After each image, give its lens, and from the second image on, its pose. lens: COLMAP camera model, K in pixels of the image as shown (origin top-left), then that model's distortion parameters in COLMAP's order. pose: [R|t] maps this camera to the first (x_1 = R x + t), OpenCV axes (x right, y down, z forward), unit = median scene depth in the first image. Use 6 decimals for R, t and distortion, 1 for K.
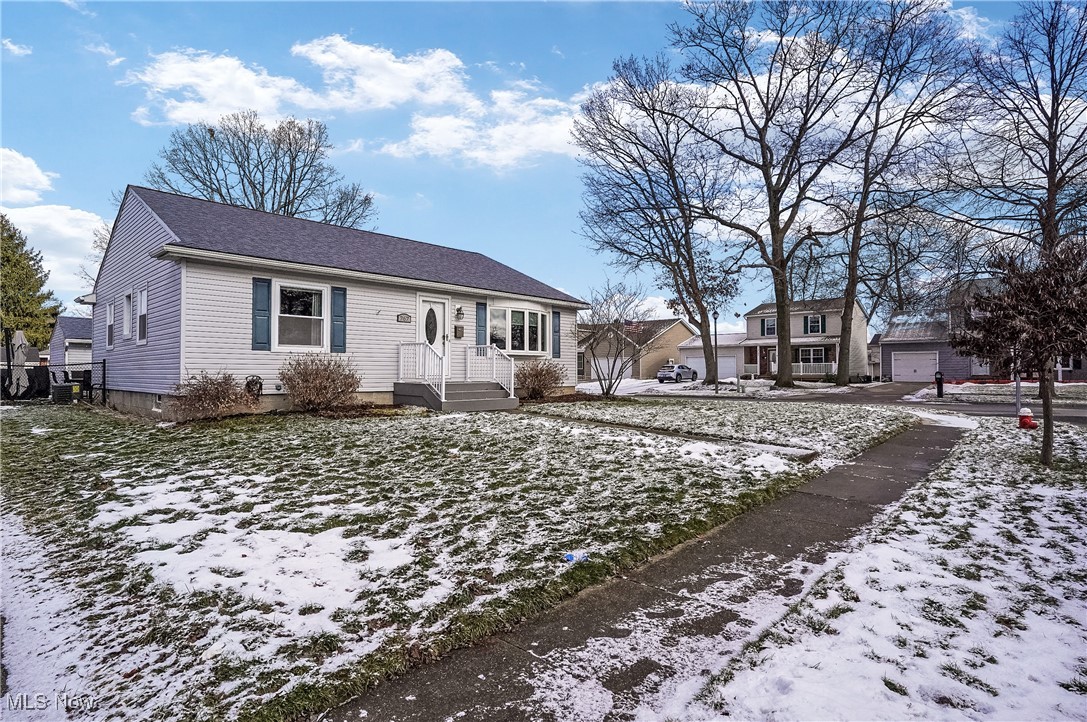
lens RADIAL K [[574.7, 0, 544.6], [0, 574.7, 370.1], [0, 0, 1]] dist [-0.080939, 0.047169]
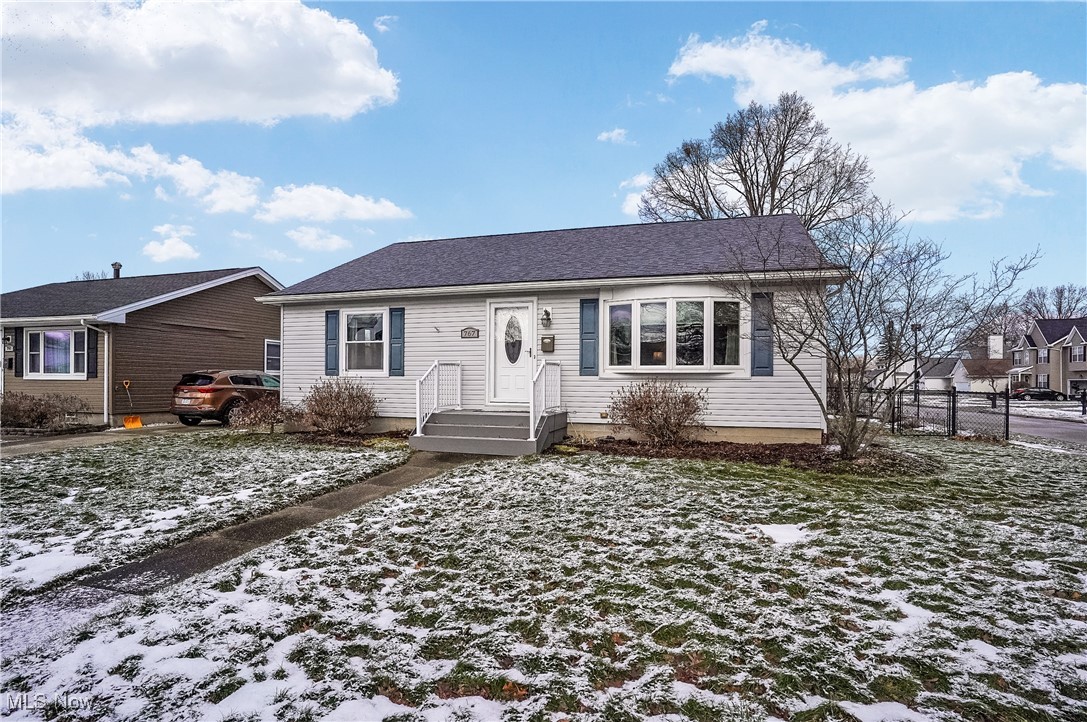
lens RADIAL K [[574.7, 0, 544.6], [0, 574.7, 370.1], [0, 0, 1]] dist [-0.080939, 0.047169]
pose [[0.419383, -0.015977, -0.907669, 0.559901], [-0.000555, 0.999840, -0.017856, -0.021843], [0.907809, 0.007992, 0.419307, 0.749325]]
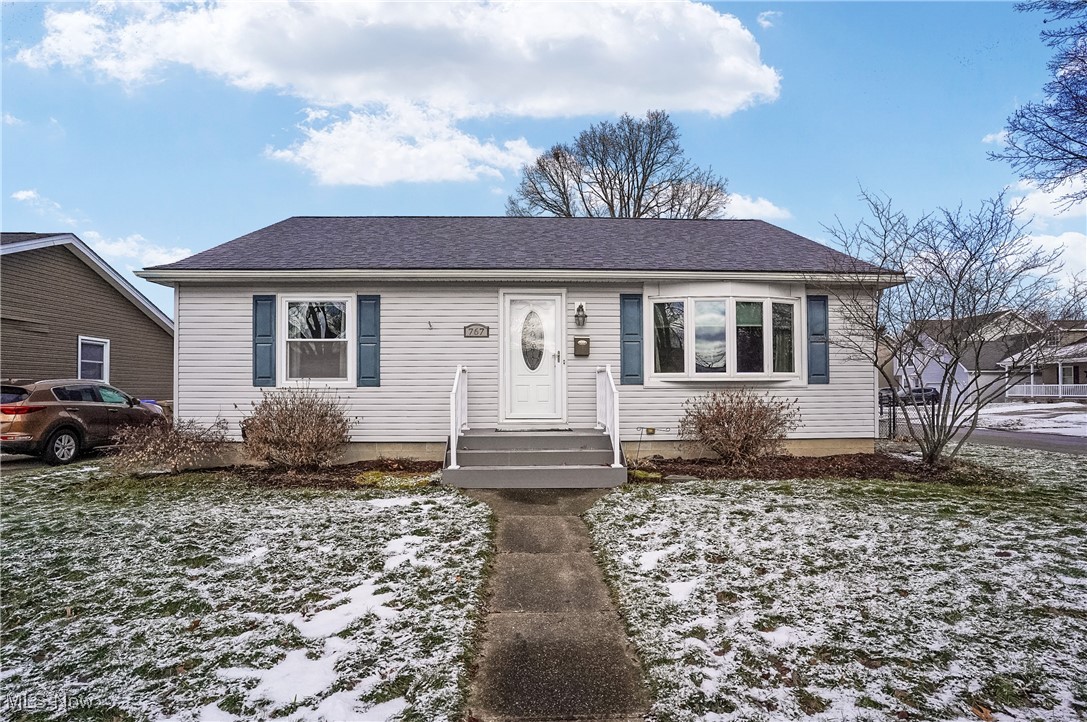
lens RADIAL K [[574.7, 0, 544.6], [0, 574.7, 370.1], [0, 0, 1]] dist [-0.080939, 0.047169]
pose [[0.702584, -0.025973, -0.711127, 0.274047], [0.007922, 0.999557, -0.028680, -0.026844], [0.711557, 0.014517, 0.702479, 0.596354]]
